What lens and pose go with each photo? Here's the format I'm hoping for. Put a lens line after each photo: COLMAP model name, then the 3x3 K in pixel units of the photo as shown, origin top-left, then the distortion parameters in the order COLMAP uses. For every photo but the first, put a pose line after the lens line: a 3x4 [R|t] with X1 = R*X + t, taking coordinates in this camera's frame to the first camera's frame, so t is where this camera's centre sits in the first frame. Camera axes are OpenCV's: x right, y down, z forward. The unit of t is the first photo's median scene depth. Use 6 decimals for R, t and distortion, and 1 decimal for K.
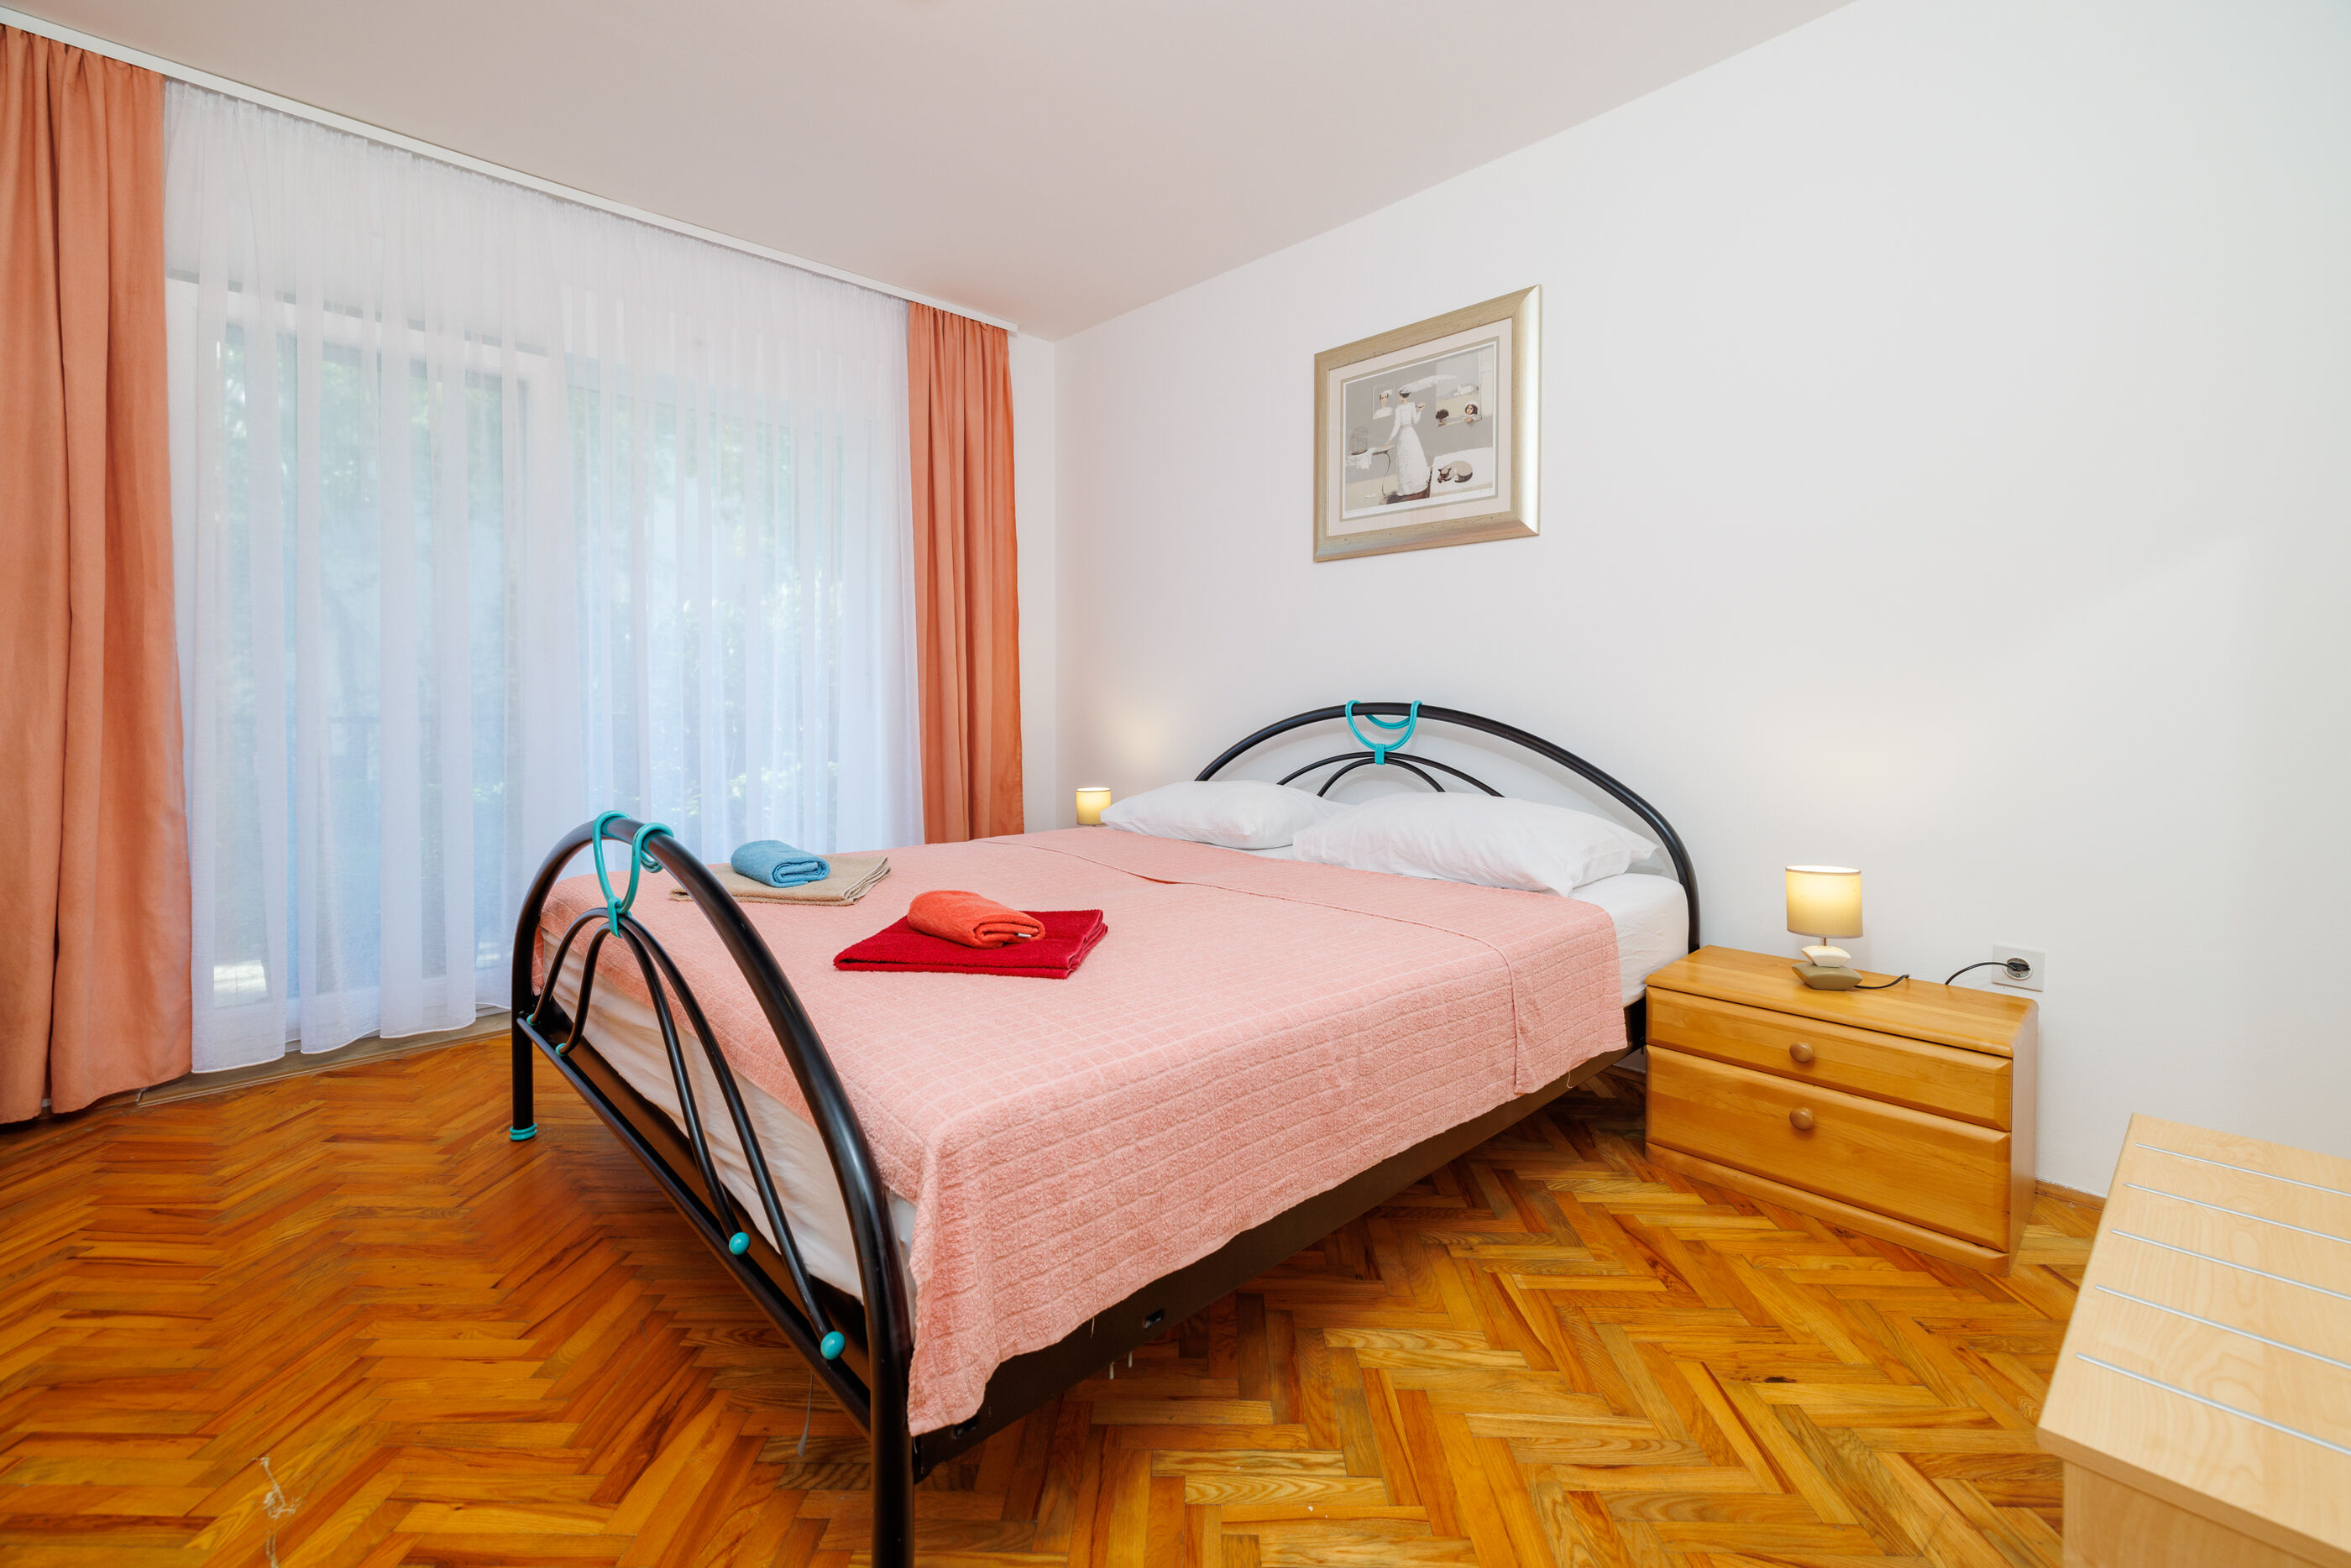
lens RADIAL K [[1007.7, 0, 1176.0], [0, 1007.7, 733.1], [0, 0, 1]] dist [0.001072, 0.000298]
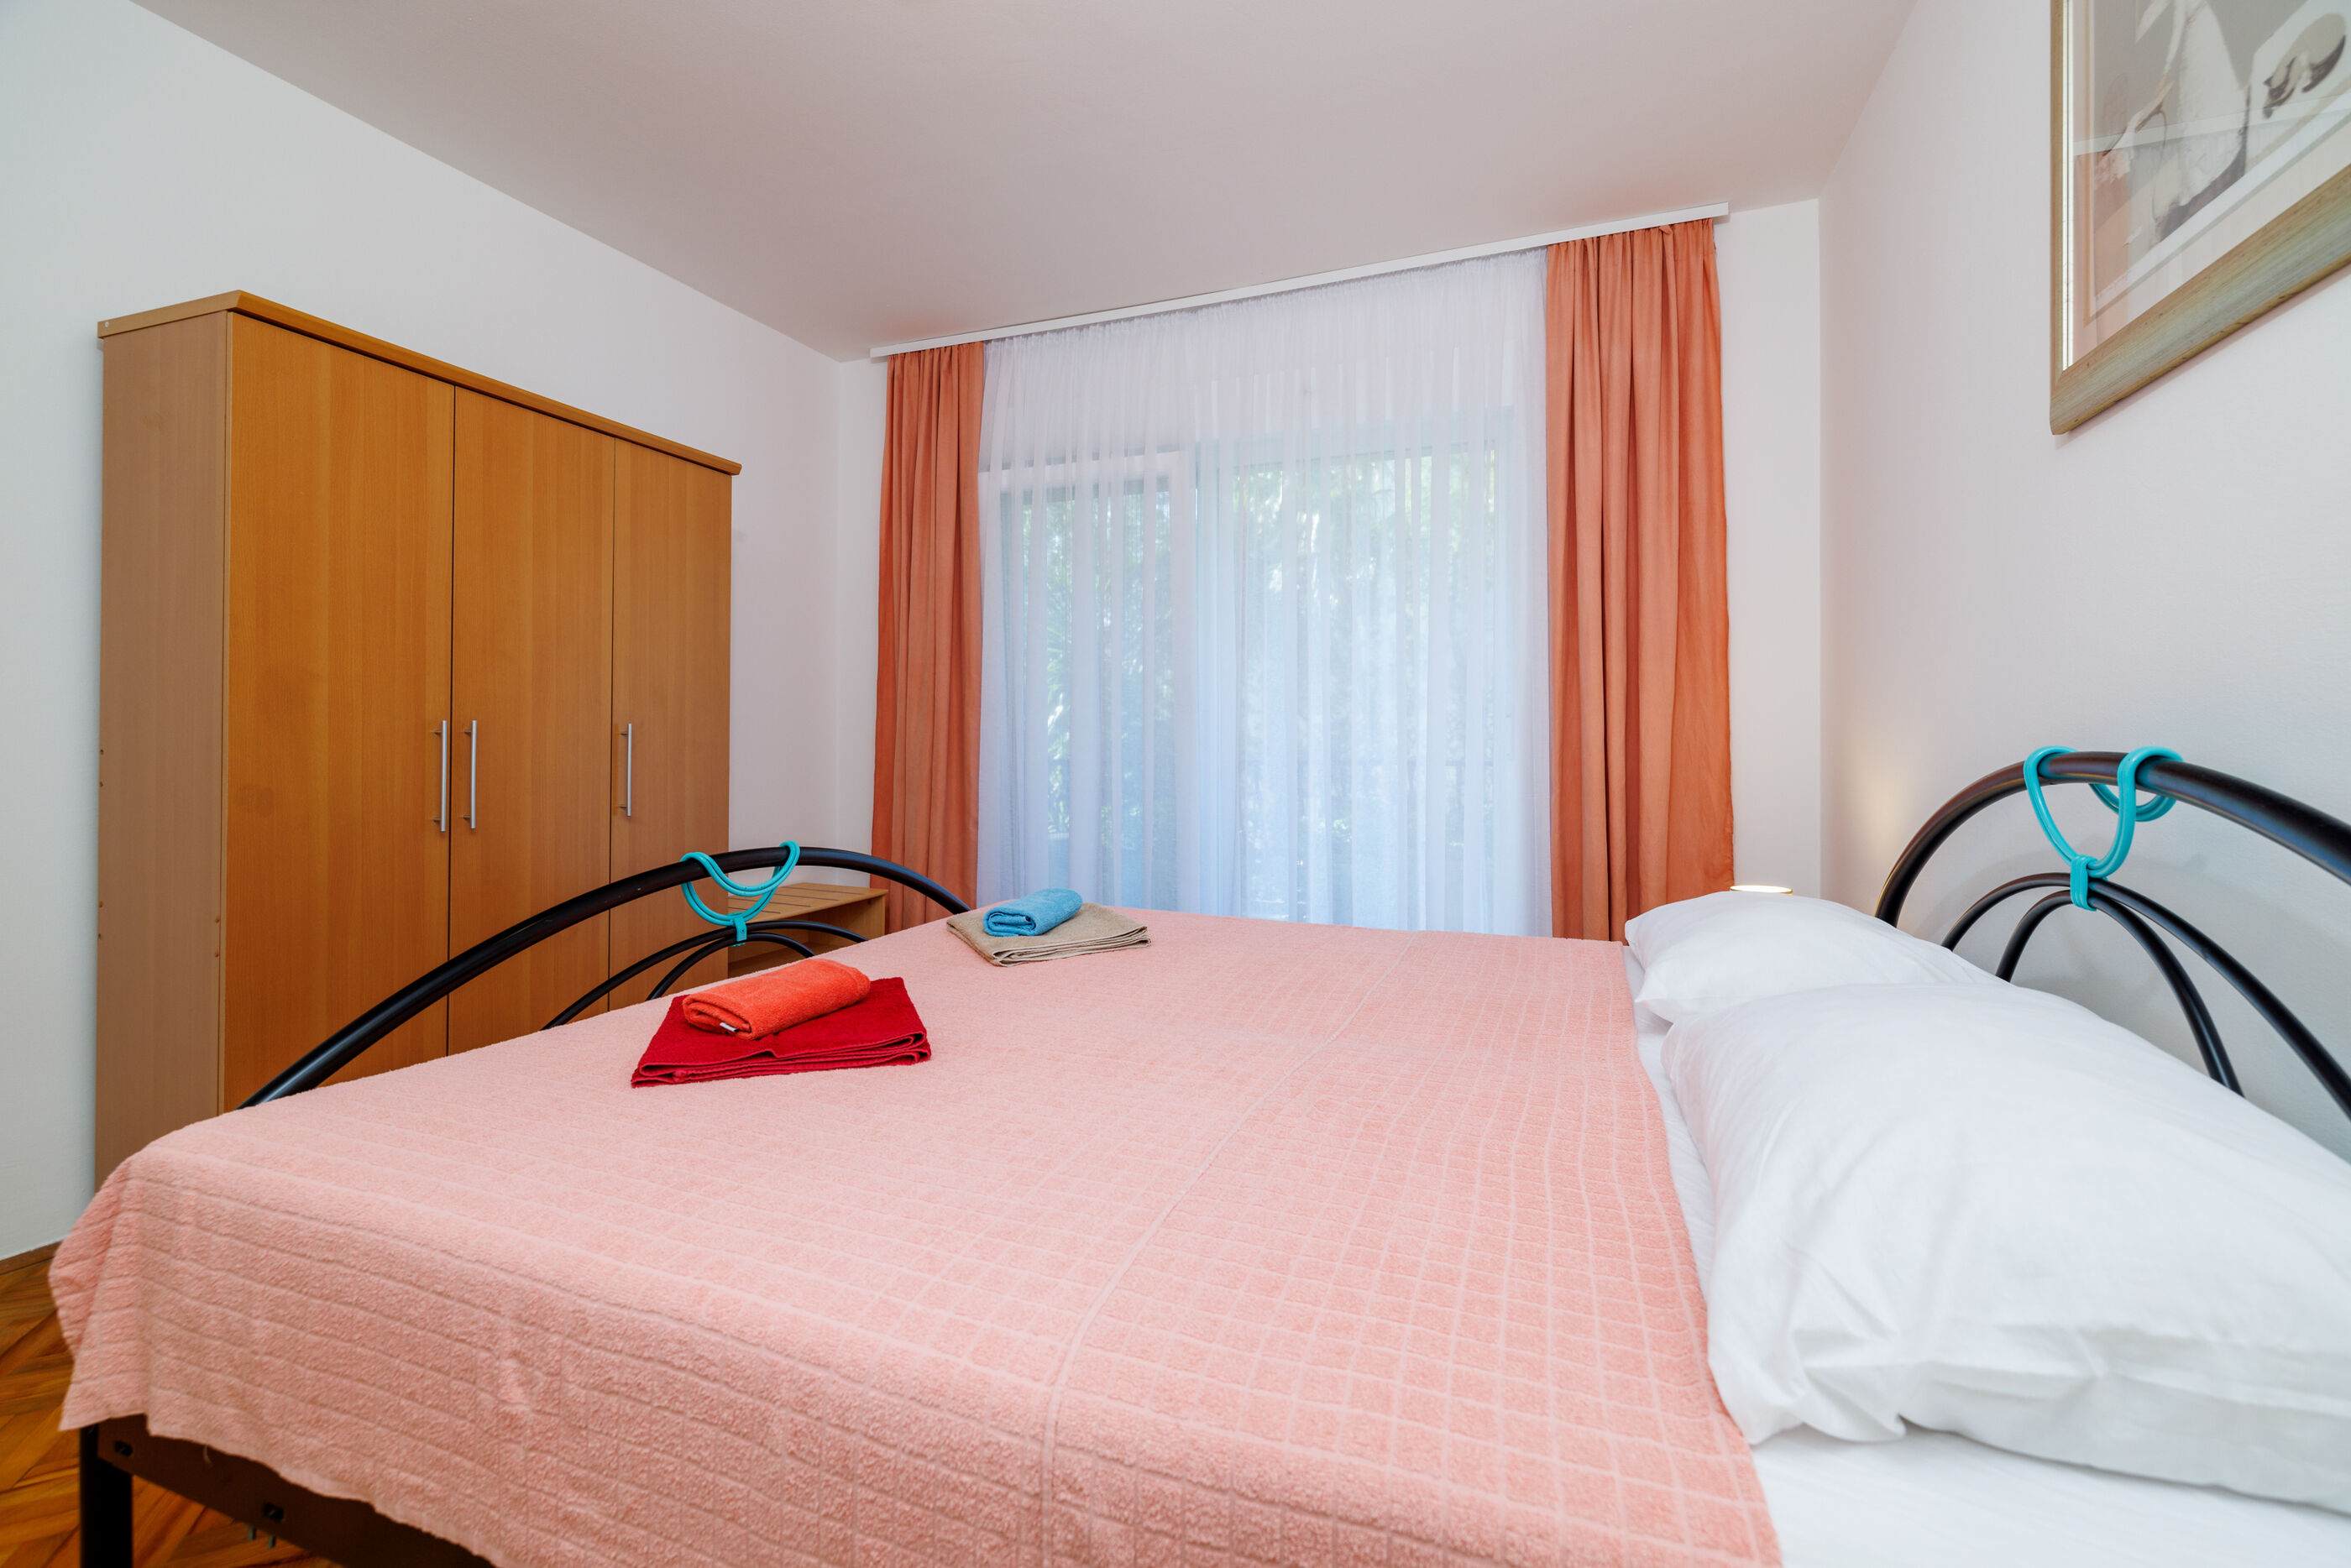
lens RADIAL K [[994.6, 0, 1187.0], [0, 994.6, 760.1], [0, 0, 1]] dist [0.002155, 0.000618]
pose [[0.440152, 0.008888, -0.897879, 0.405761], [-0.026107, 0.999655, -0.002903, -0.016265], [0.897544, 0.024719, 0.440232, 0.516744]]
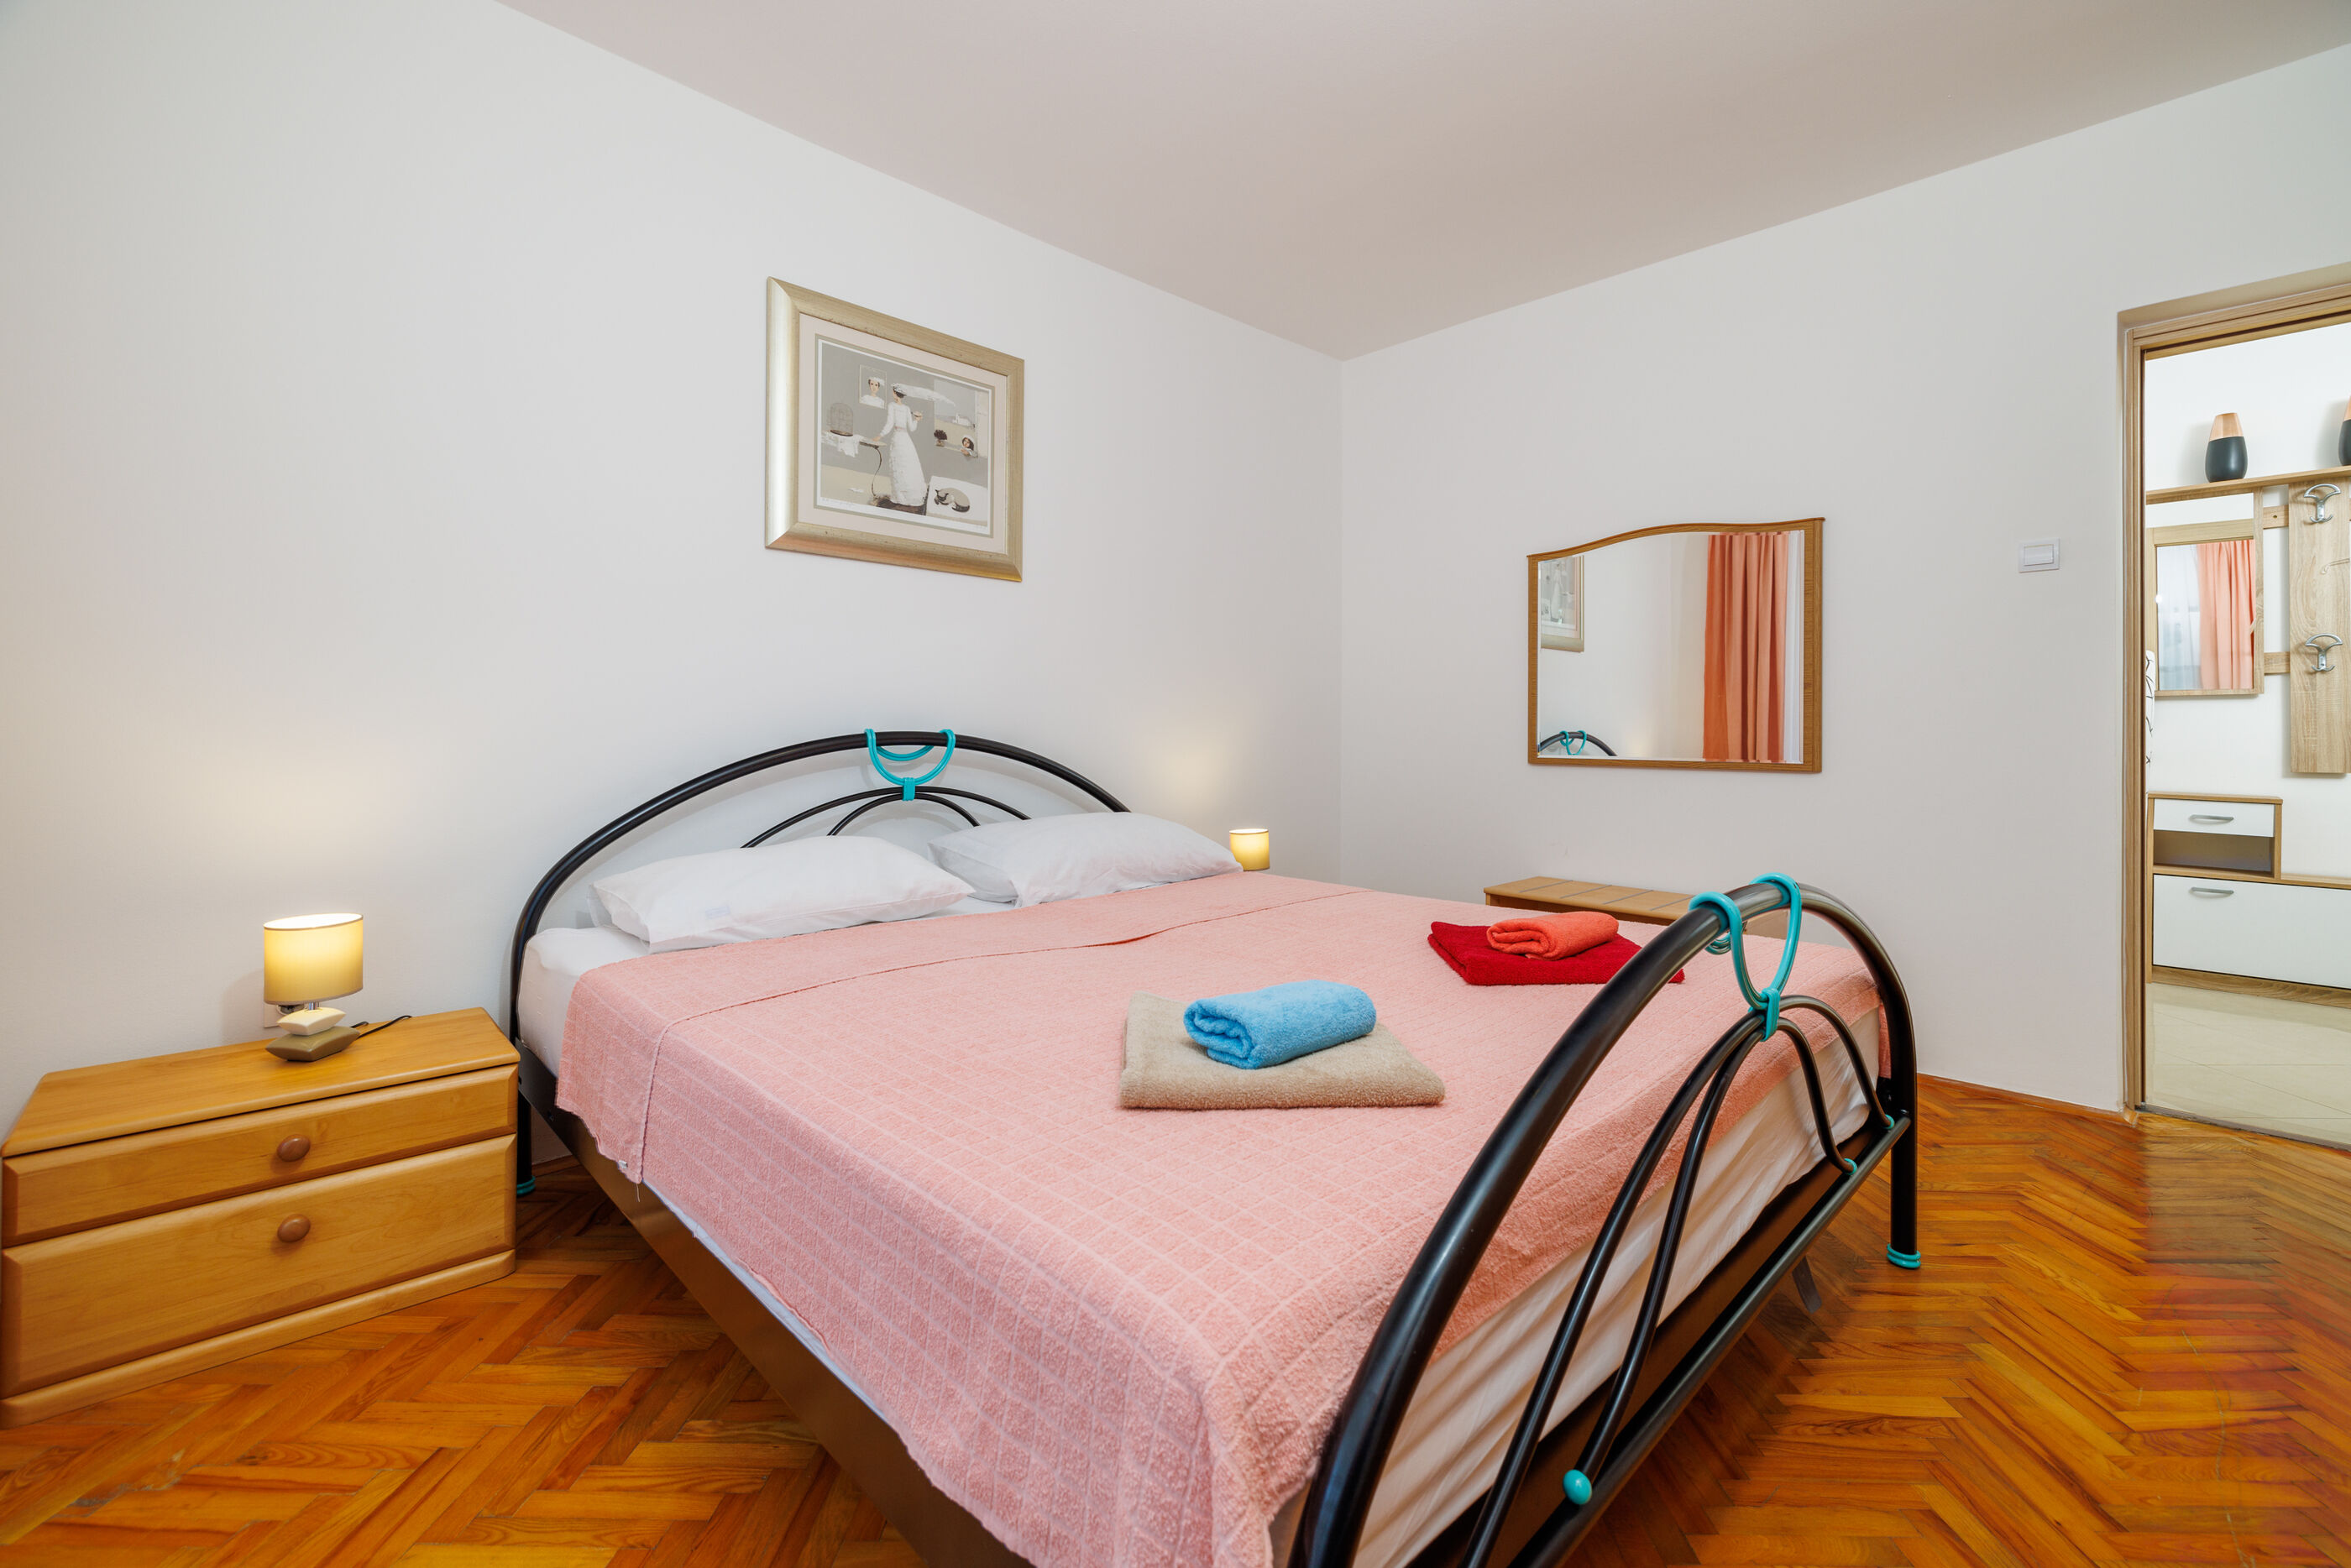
lens RADIAL K [[1043.4, 0, 1179.2], [0, 1043.4, 723.0], [0, 0, 1]] dist [0.008260, -0.000088]
pose [[-0.016038, 0.008679, 0.999834, -0.734293], [0.020369, 0.999758, -0.008351, -0.025419], [-0.999664, 0.020231, -0.016211, 0.782798]]
